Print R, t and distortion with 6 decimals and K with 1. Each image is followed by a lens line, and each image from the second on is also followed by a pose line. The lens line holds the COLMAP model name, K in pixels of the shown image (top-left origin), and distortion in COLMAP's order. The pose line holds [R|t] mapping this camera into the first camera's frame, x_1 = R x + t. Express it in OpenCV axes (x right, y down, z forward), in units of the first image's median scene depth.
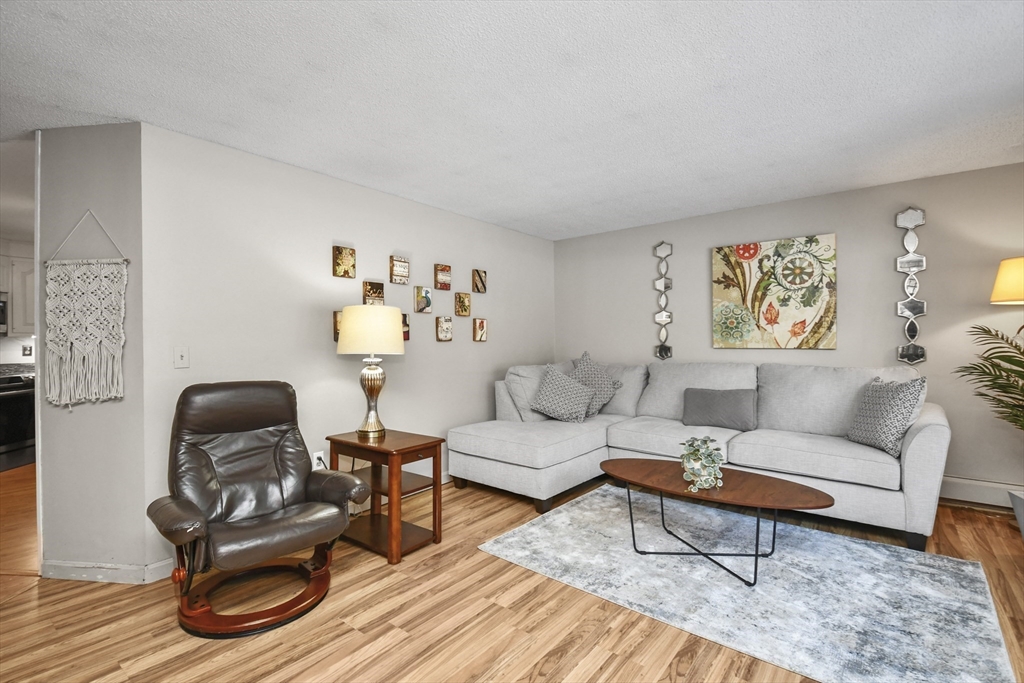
lens RADIAL K [[475.5, 0, 512.5], [0, 475.5, 348.9], [0, 0, 1]] dist [-0.000156, -0.000498]
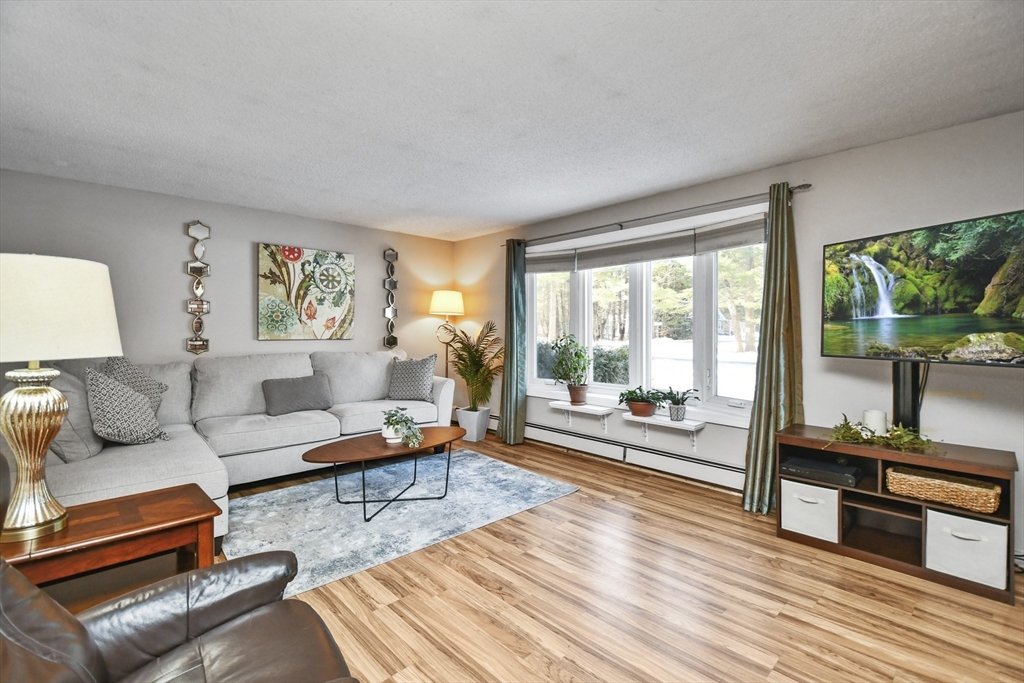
lens RADIAL K [[450.4, 0, 514.0], [0, 450.4, 339.3], [0, 0, 1]] dist [0.021298, -0.000195]
pose [[0.131660, -0.012155, 0.991220, -0.526099], [0.012727, 0.999863, 0.010570, -0.007162], [-0.991213, 0.011223, 0.131796, 0.355588]]
